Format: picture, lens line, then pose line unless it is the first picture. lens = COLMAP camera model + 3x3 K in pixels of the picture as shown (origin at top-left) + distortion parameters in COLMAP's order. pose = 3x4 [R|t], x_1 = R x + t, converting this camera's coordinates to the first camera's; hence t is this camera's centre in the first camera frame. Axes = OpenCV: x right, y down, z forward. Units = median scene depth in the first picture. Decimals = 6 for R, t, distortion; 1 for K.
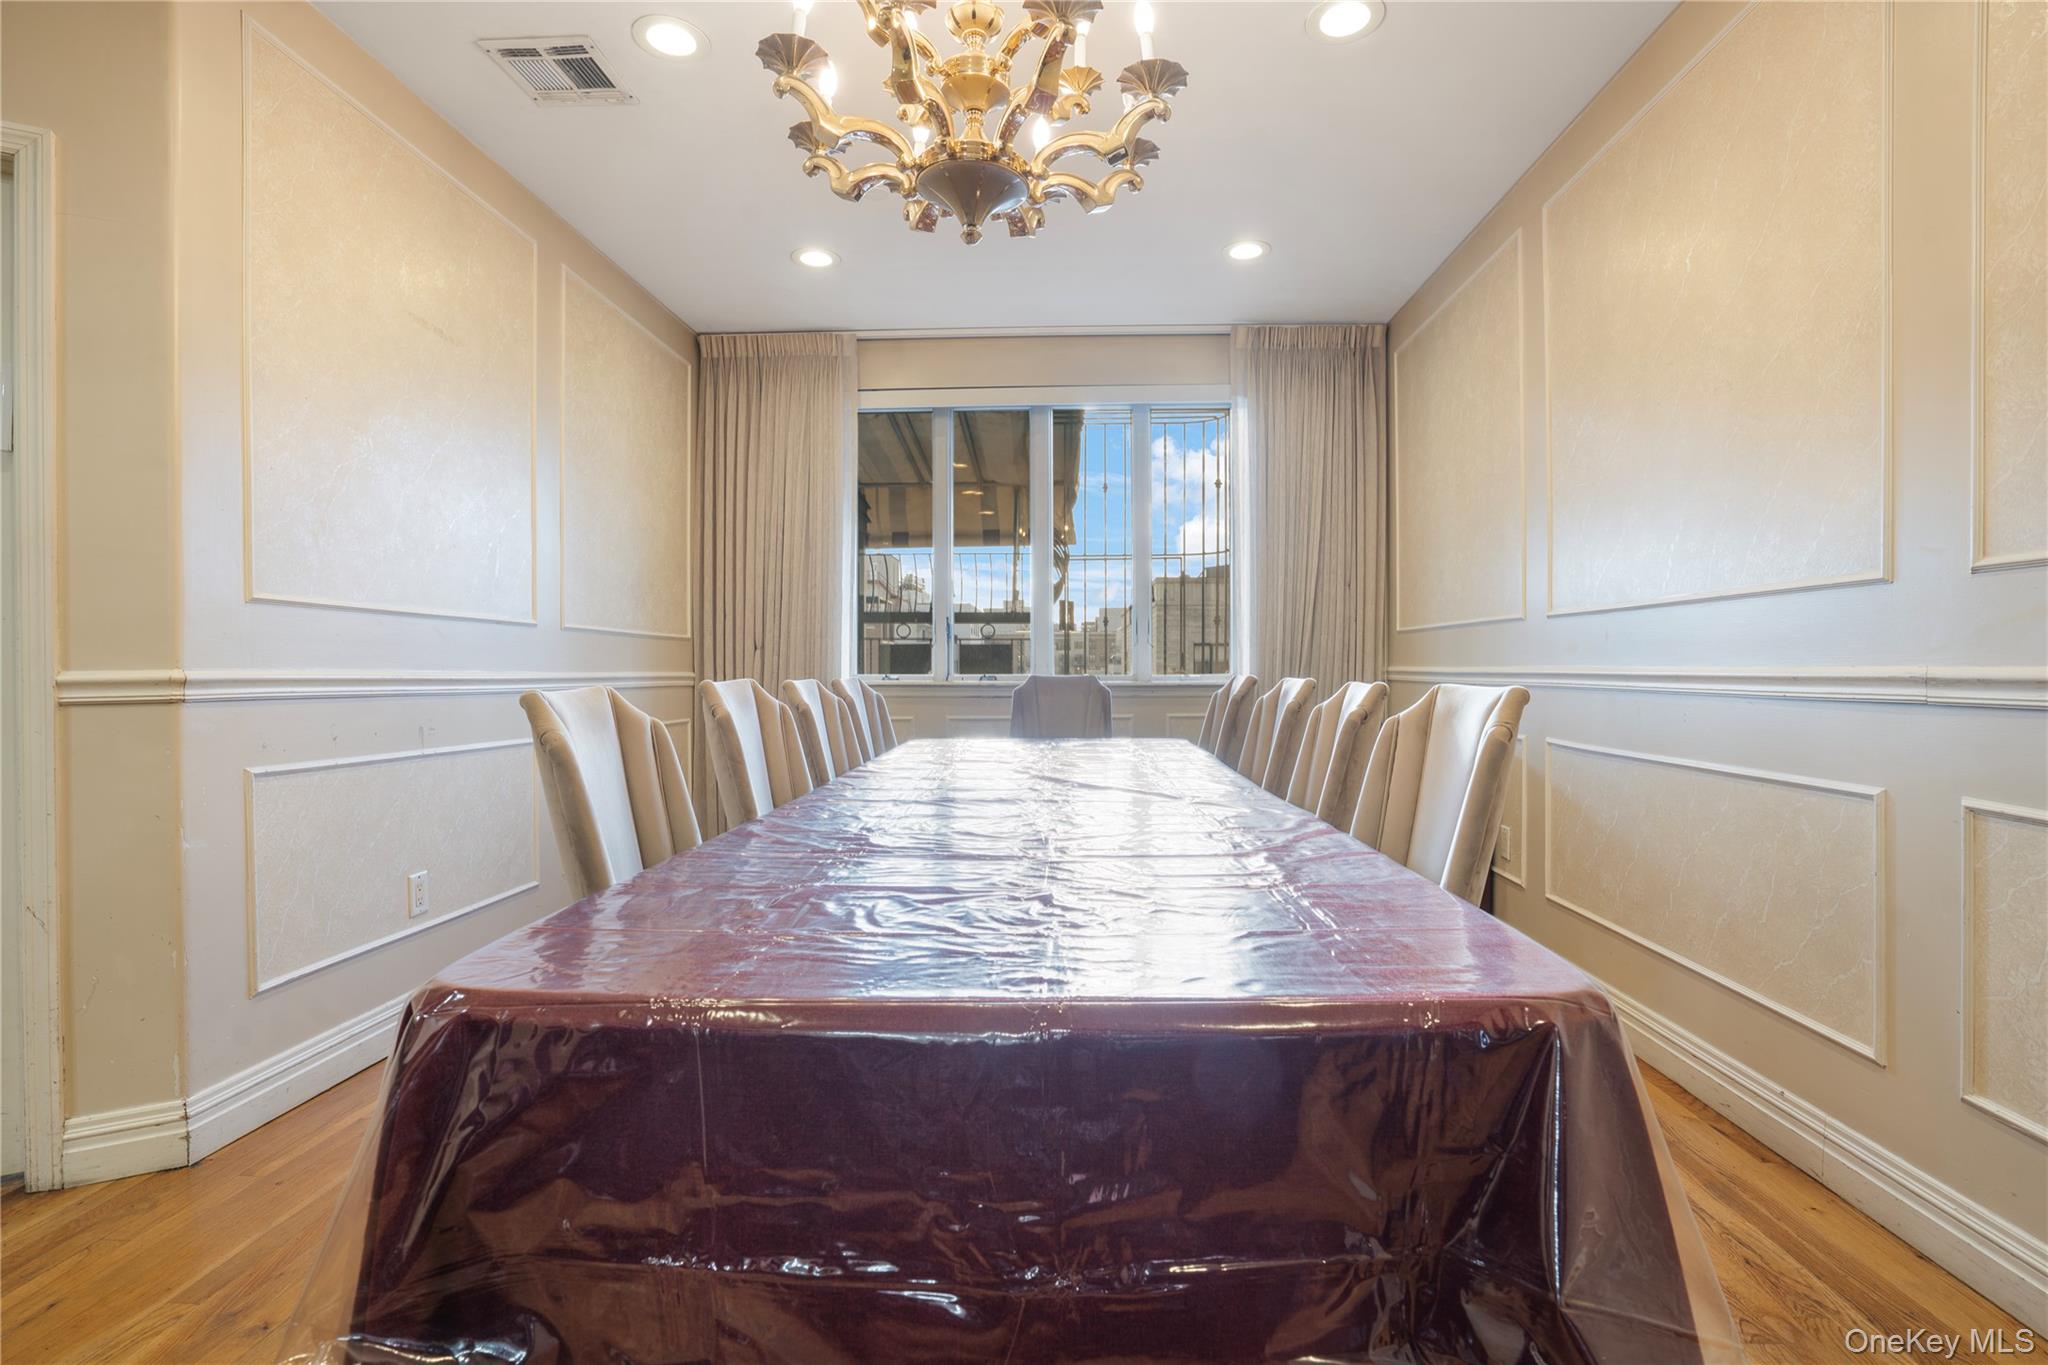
lens RADIAL K [[947.9, 0, 1024.0], [0, 947.9, 682.5], [0, 0, 1]] dist [-0.065802, 0.026285]
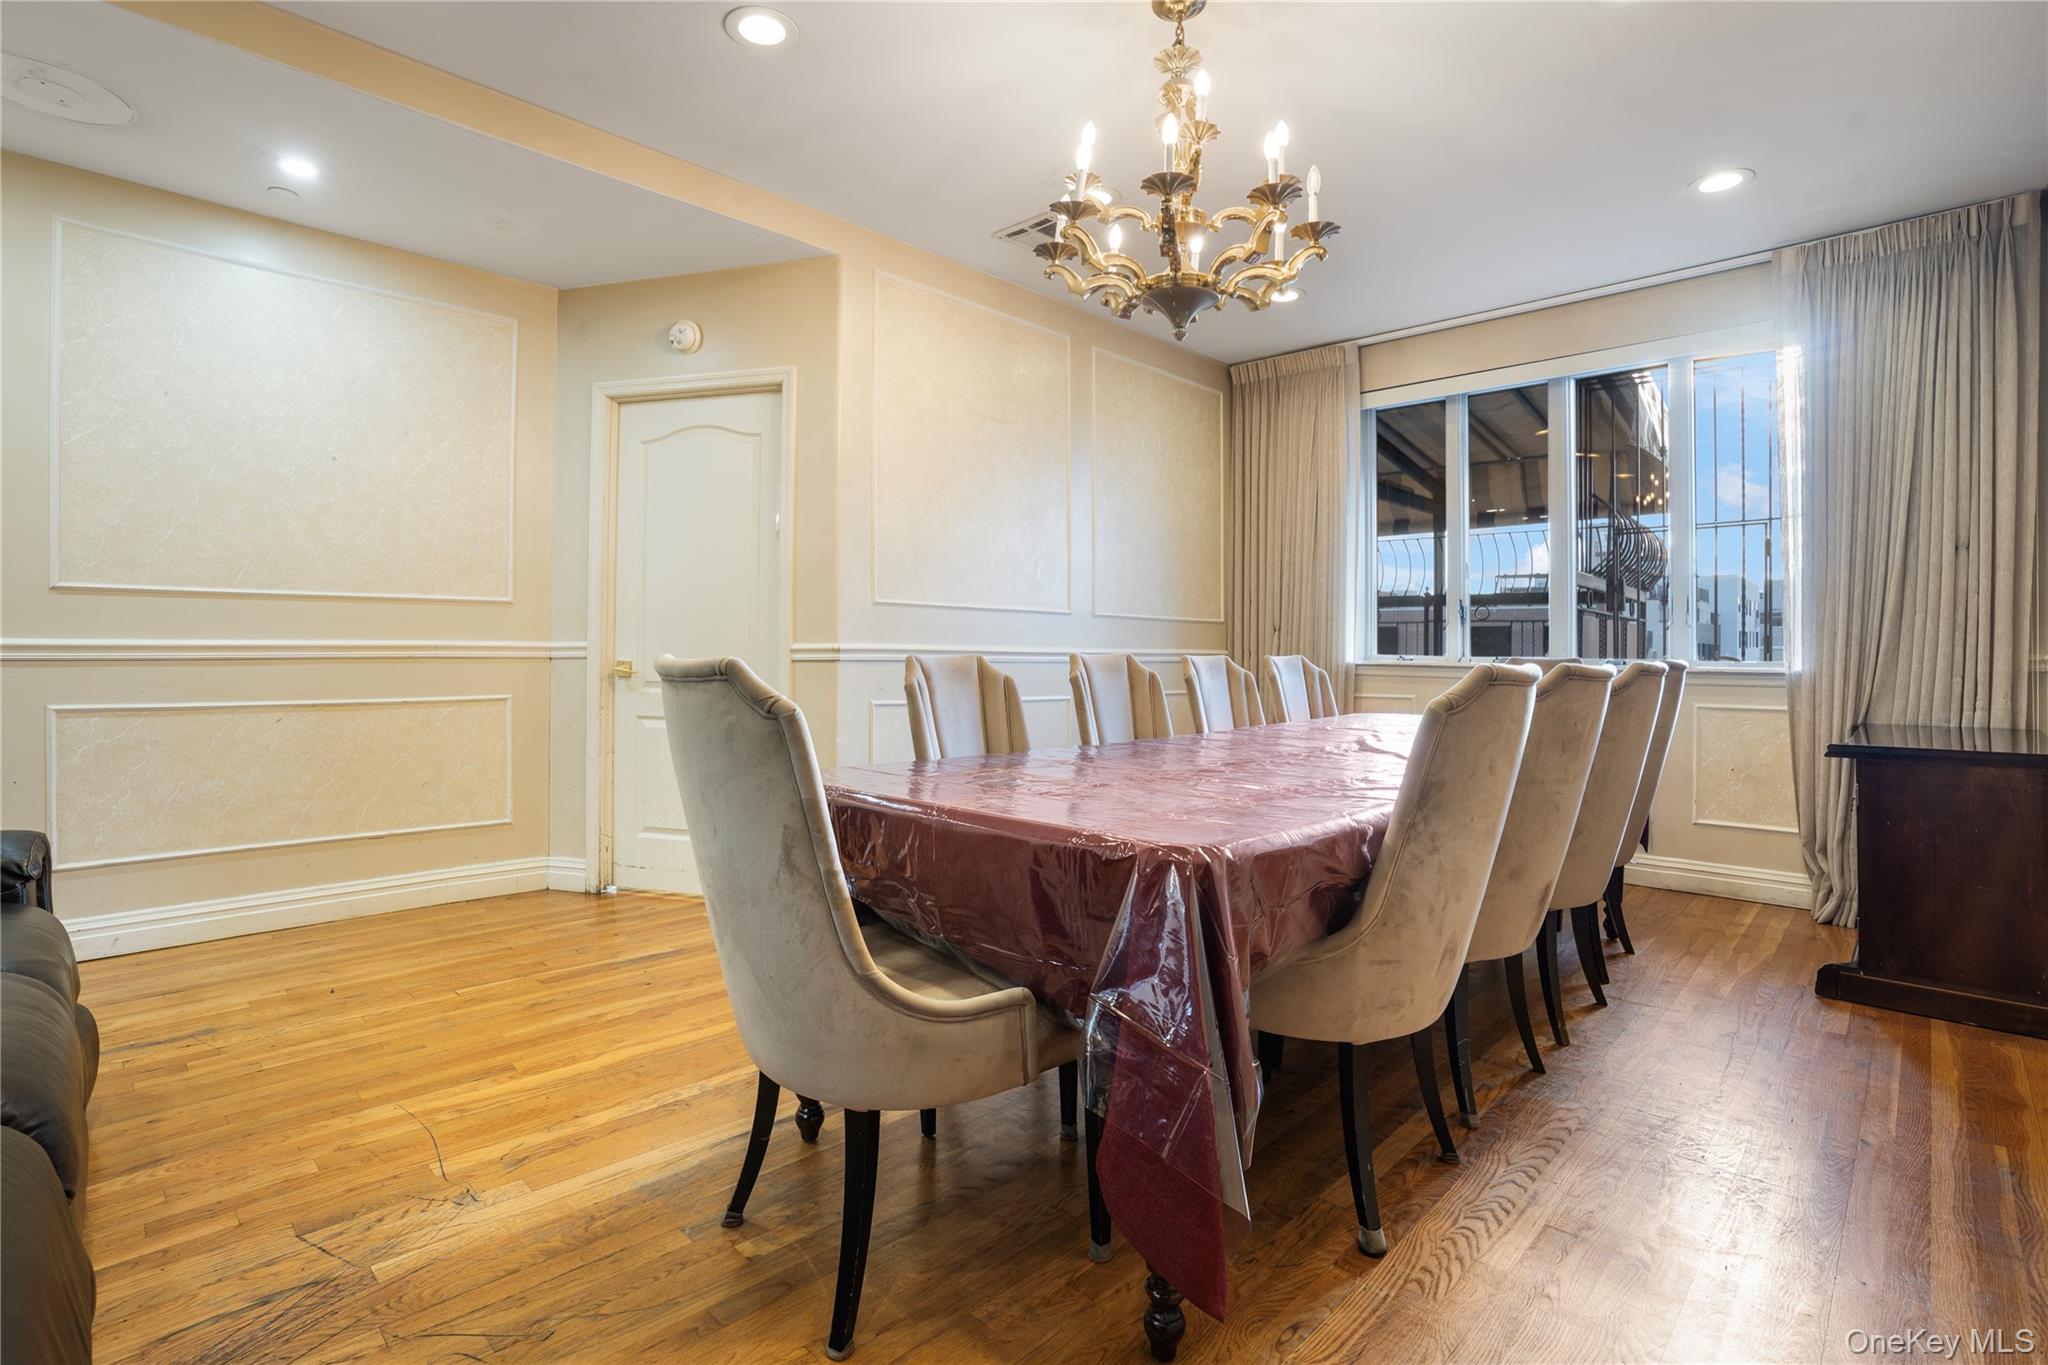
lens RADIAL K [[947.9, 0, 1024.0], [0, 947.9, 682.5], [0, 0, 1]] dist [-0.065802, 0.026285]
pose [[0.752082, 0.032499, -0.658268, 0.254166], [-0.019275, 0.999441, 0.027321, 0.002331], [0.658788, -0.007860, 0.752287, -0.075411]]
